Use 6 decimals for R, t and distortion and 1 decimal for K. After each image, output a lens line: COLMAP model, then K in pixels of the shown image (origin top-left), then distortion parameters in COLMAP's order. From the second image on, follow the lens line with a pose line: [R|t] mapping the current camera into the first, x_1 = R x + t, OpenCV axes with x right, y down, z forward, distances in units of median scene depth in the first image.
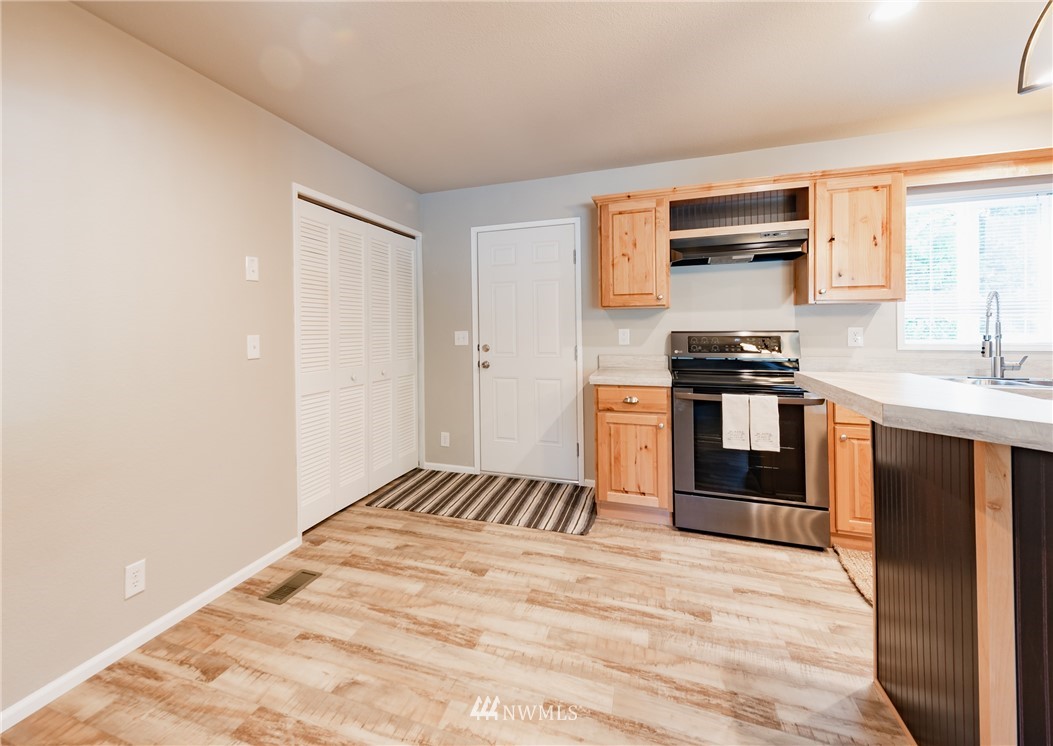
lens RADIAL K [[484.9, 0, 459.0], [0, 484.9, 326.6], [0, 0, 1]] dist [0.004543, -0.000136]
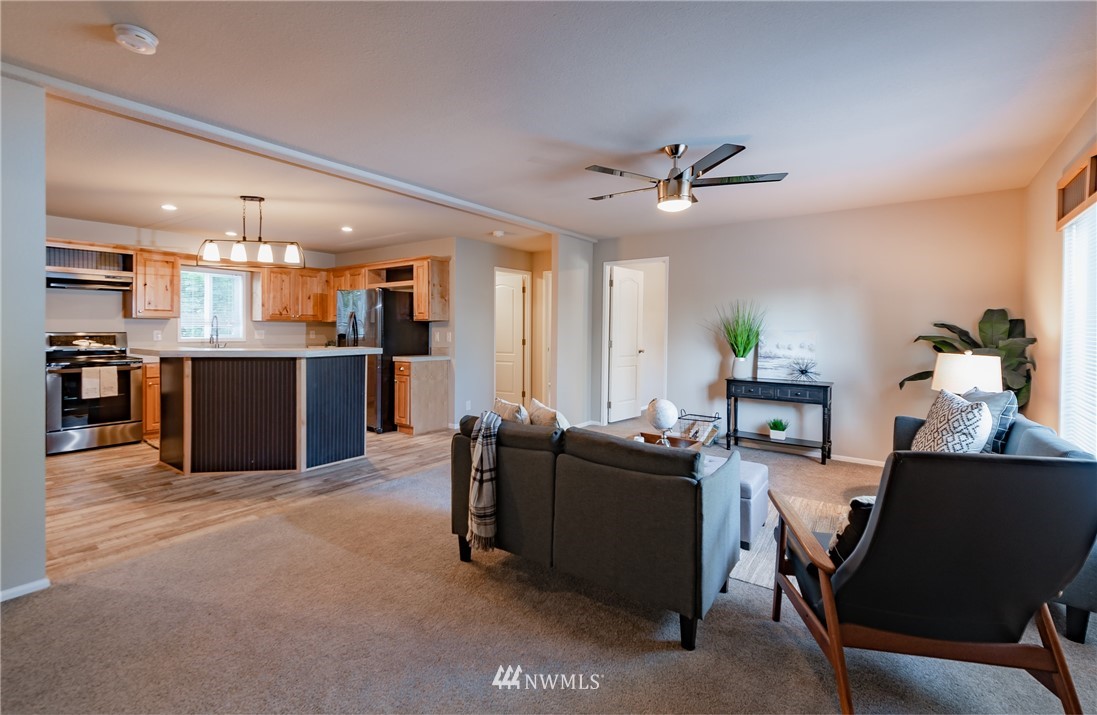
lens RADIAL K [[502.1, 0, 532.7], [0, 502.1, 332.6], [0, 0, 1]] dist [0.001240, 0.000159]
pose [[0.248554, 0.005224, 0.968604, -0.774610], [-0.006296, 0.999973, -0.003777, 0.008294], [-0.968598, -0.005160, 0.248580, -0.976746]]
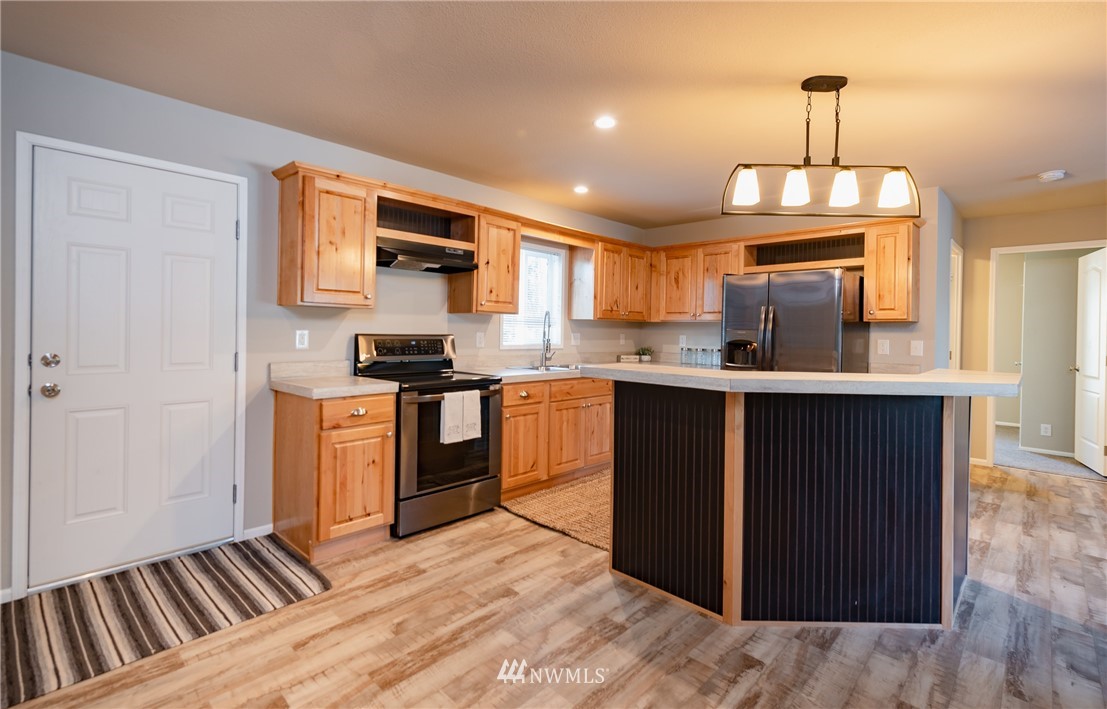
lens RADIAL K [[508.9, 0, 548.8], [0, 508.9, 329.9], [0, 0, 1]] dist [0.011831, -0.000281]
pose [[0.362216, 0.018087, 0.931919, -0.403960], [-0.019521, 0.999740, -0.011816, 0.007765], [-0.931890, -0.013912, 0.362475, 0.368422]]
